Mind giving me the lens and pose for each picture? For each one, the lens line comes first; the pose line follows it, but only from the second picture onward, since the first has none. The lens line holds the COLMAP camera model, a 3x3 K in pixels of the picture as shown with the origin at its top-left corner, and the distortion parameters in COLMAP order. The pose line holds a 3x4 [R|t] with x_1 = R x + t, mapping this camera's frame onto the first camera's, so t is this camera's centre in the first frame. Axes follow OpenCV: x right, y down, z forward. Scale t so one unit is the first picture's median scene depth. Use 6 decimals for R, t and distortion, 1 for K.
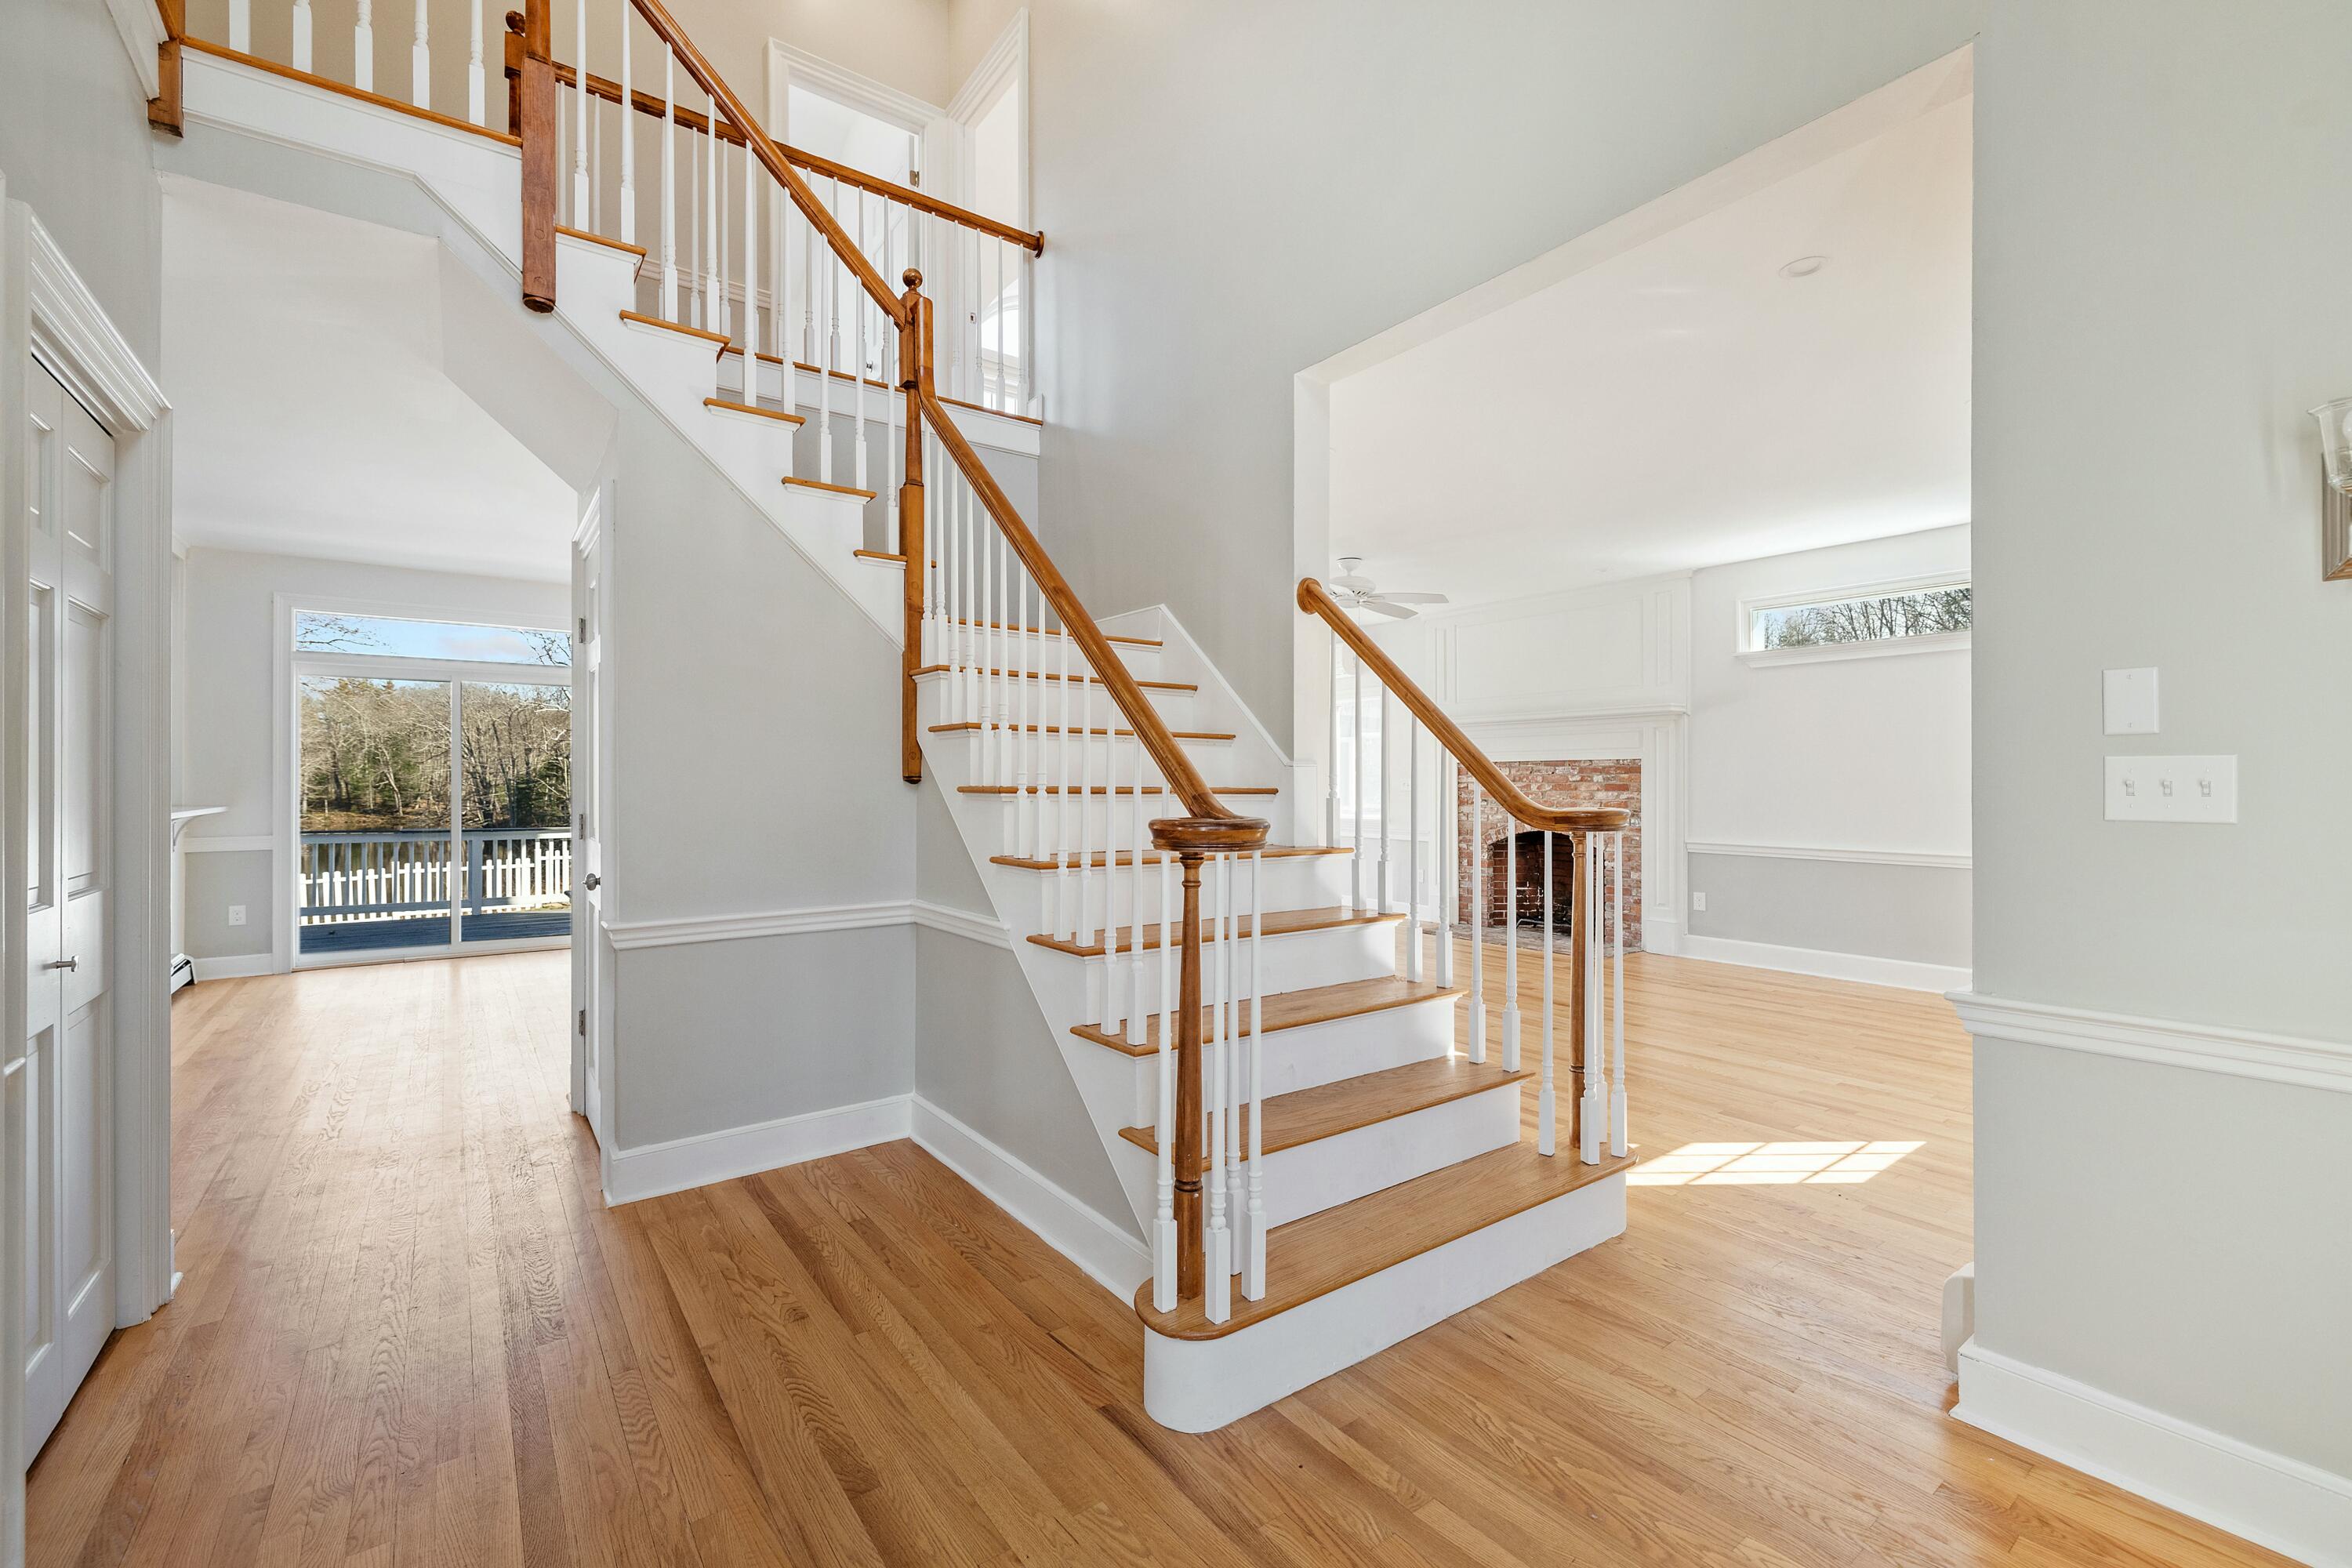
lens RADIAL K [[989.5, 0, 1164.3], [0, 989.5, 777.5], [0, 0, 1]] dist [0.000795, 0.000153]
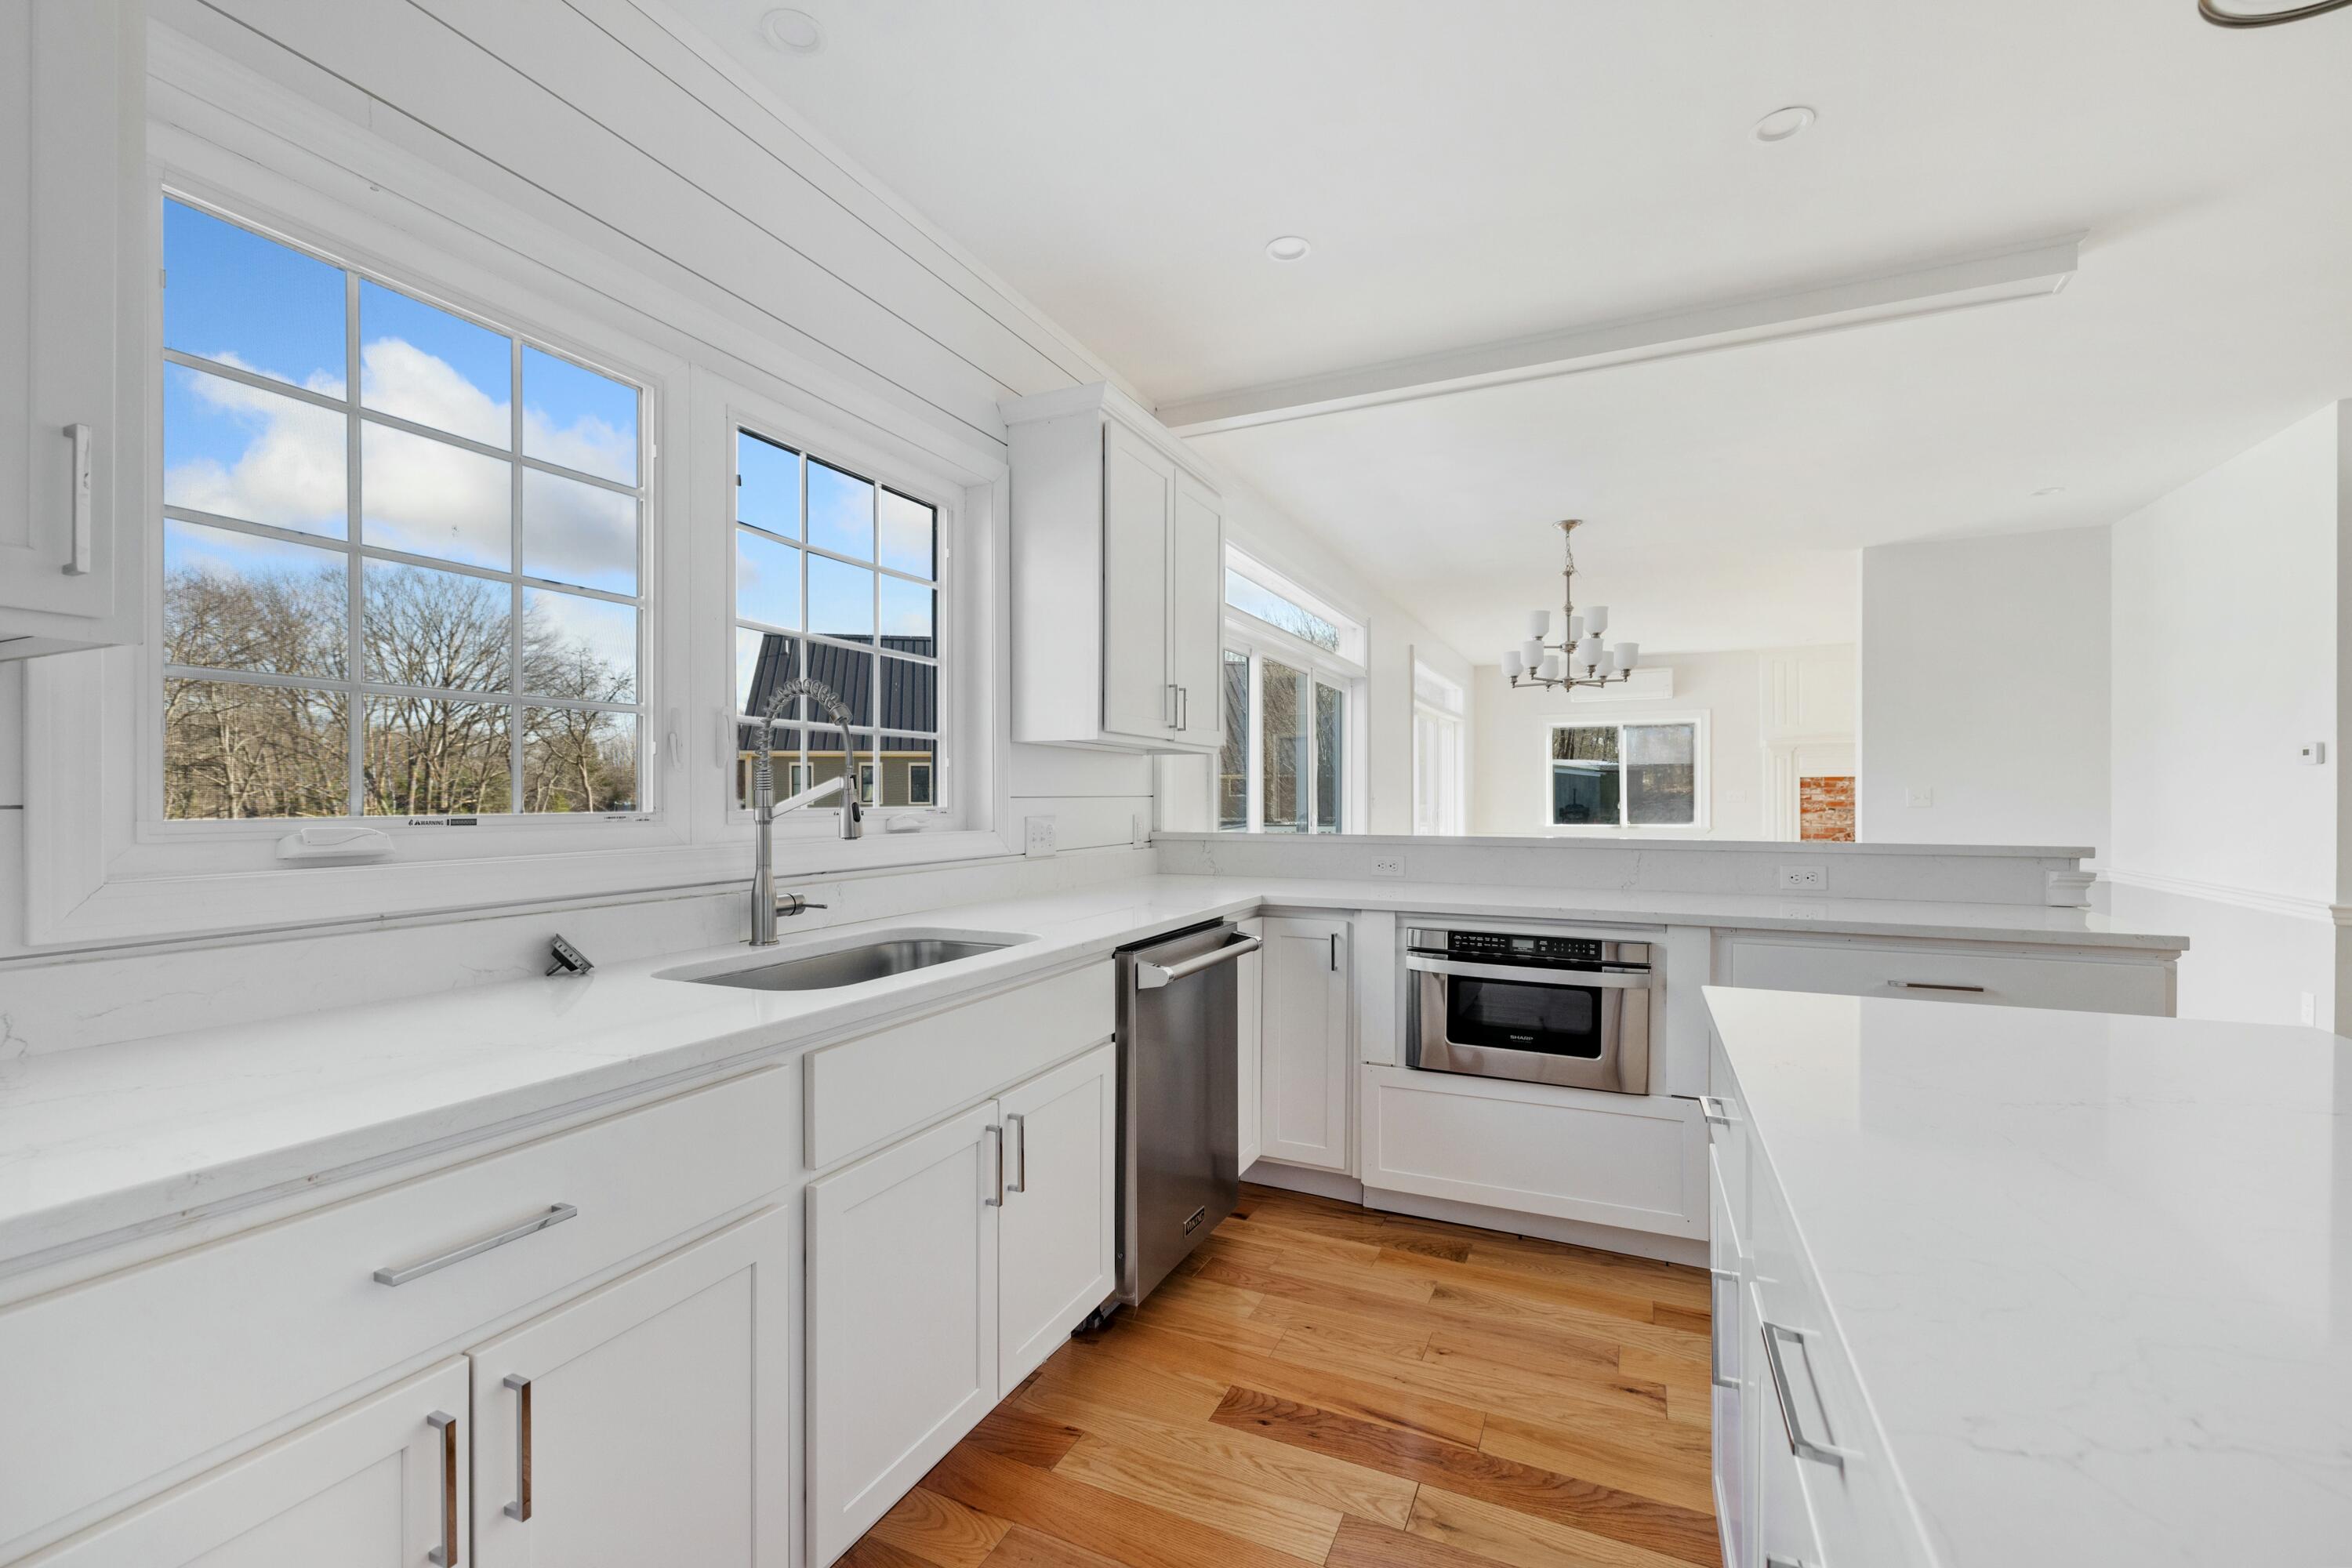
lens RADIAL K [[989.5, 0, 1163.3], [0, 989.5, 795.1], [0, 0, 1]] dist [0.000795, 0.000153]
pose [[0.873321, -0.005842, 0.487110, -1.097575], [0.003475, 0.999977, 0.005762, -0.003599], [-0.487133, -0.003340, 0.873321, 0.407093]]
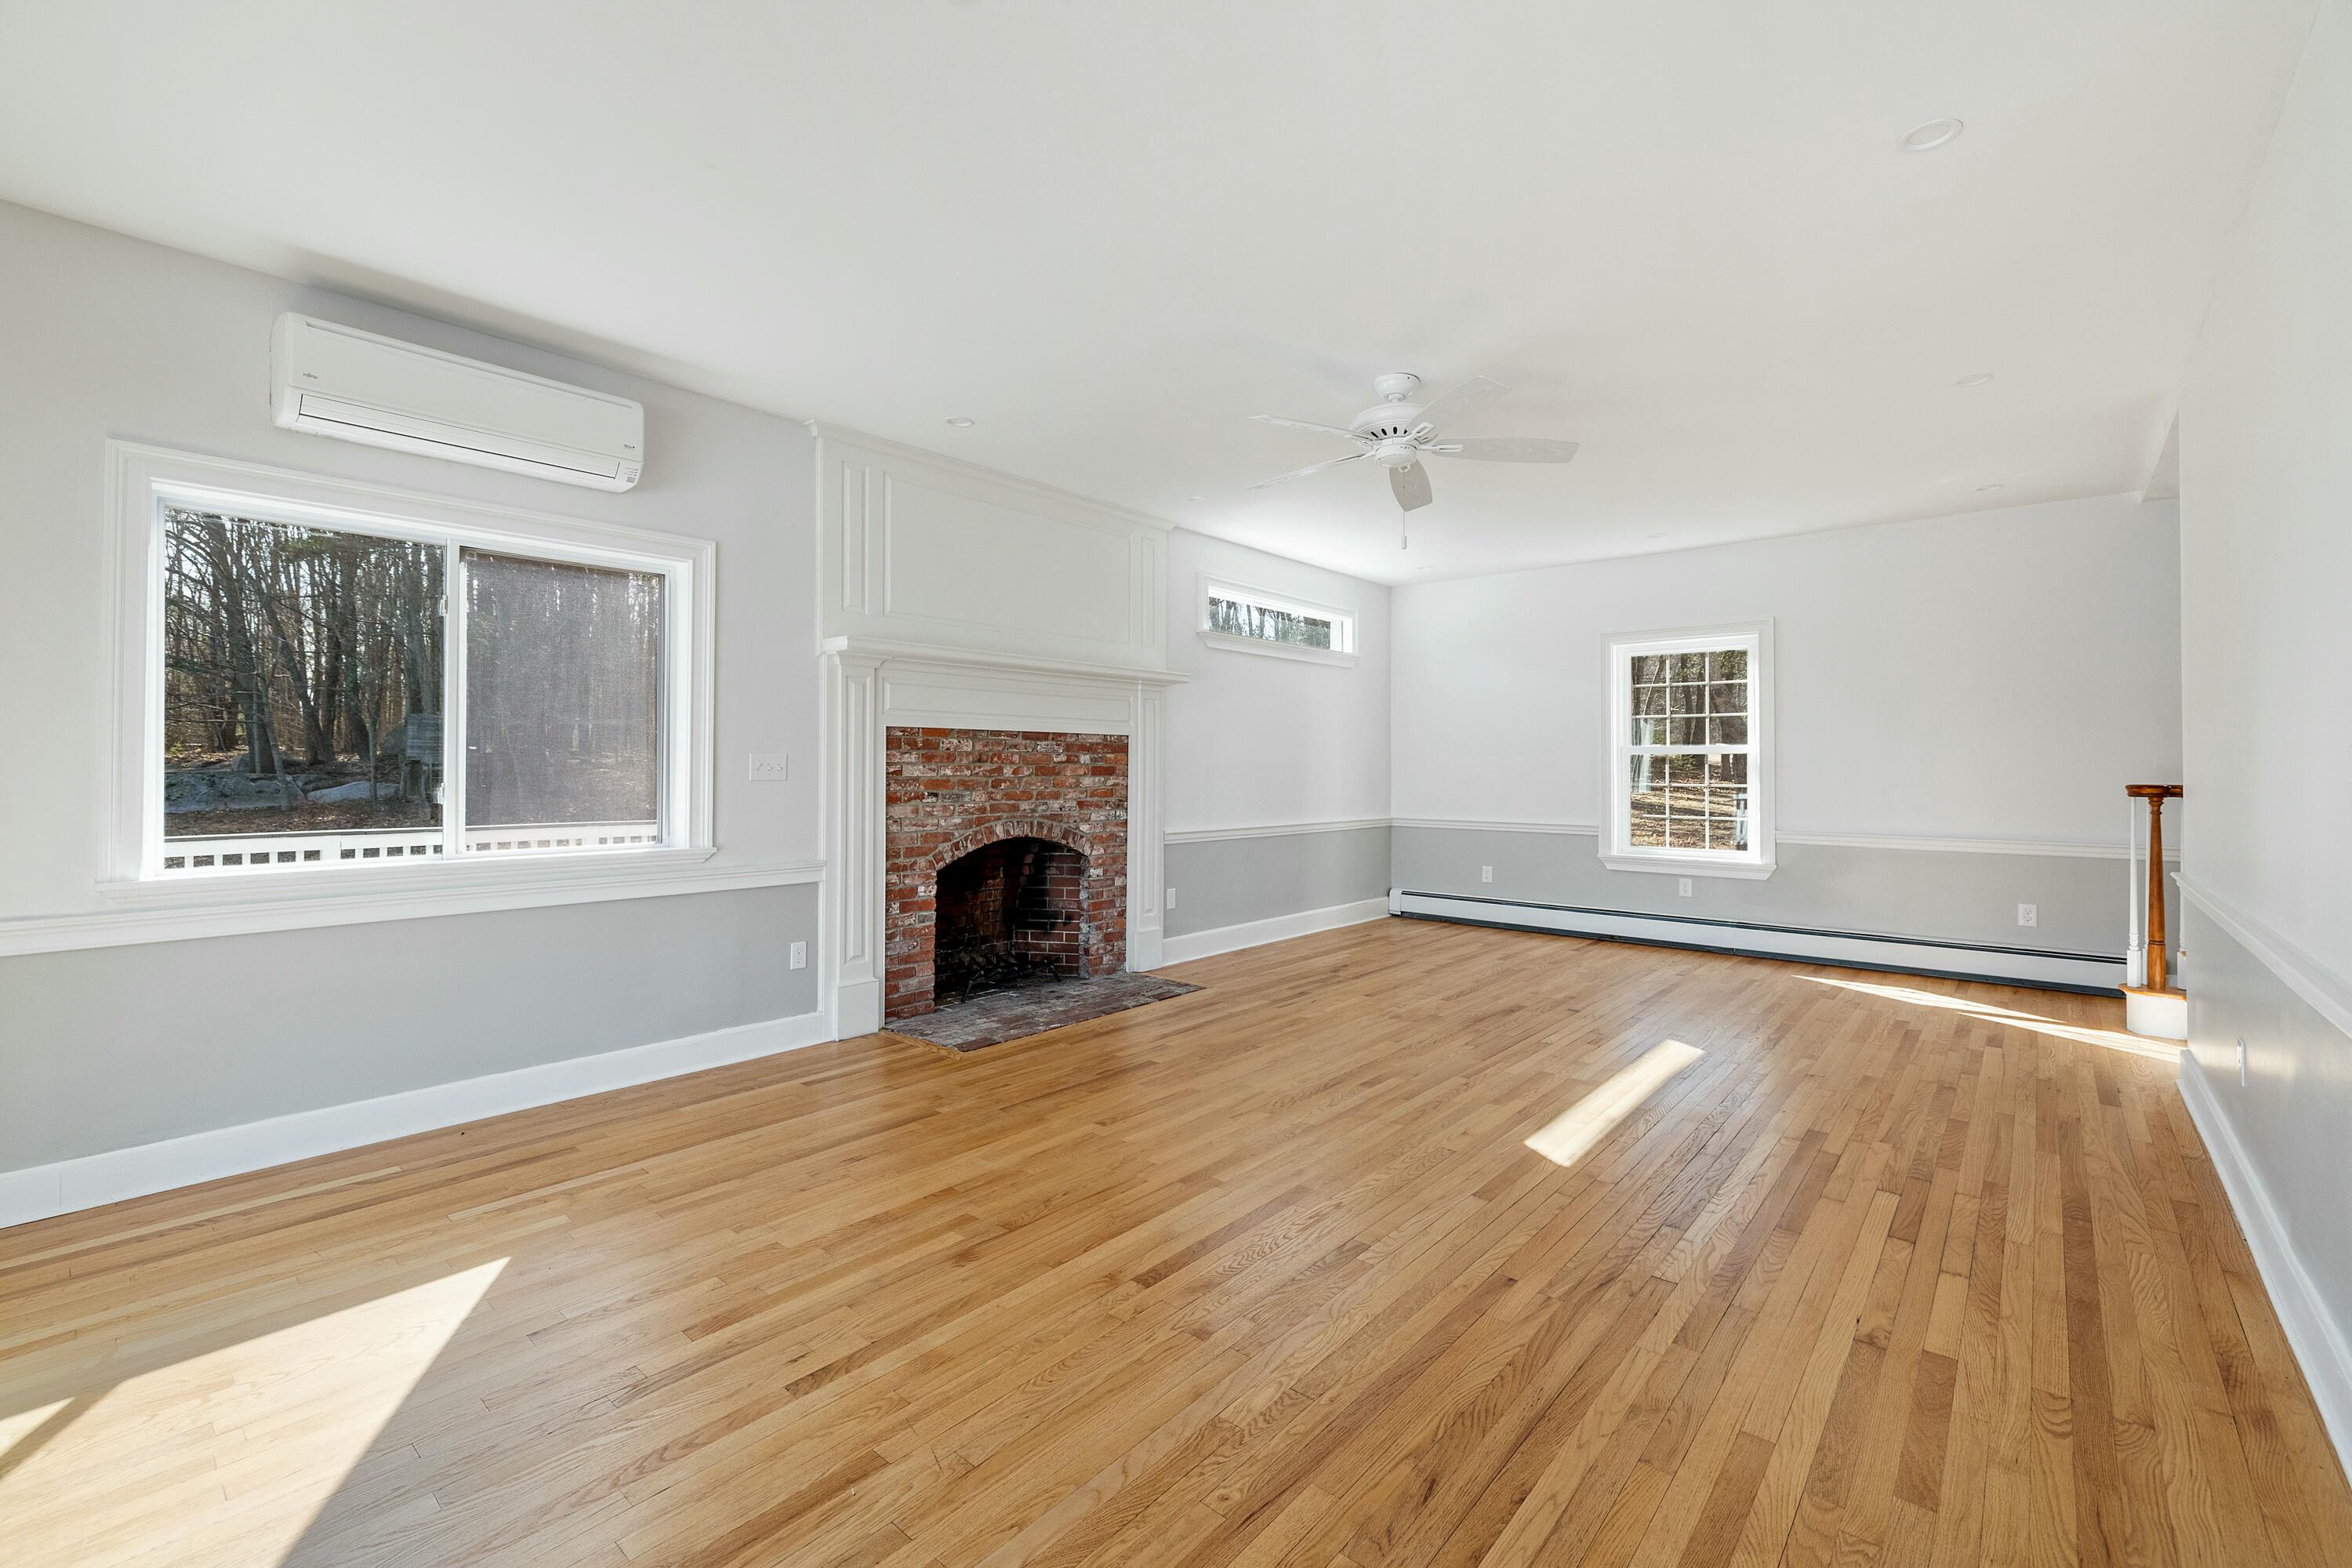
lens RADIAL K [[989.5, 0, 1186.0], [0, 989.5, 755.4], [0, 0, 1]] dist [0.000795, 0.000153]
pose [[-0.232918, 0.008198, 0.972462, -0.314224], [-0.013060, 0.999848, -0.011556, 0.006087], [-0.972409, -0.015392, -0.232776, 1.140287]]
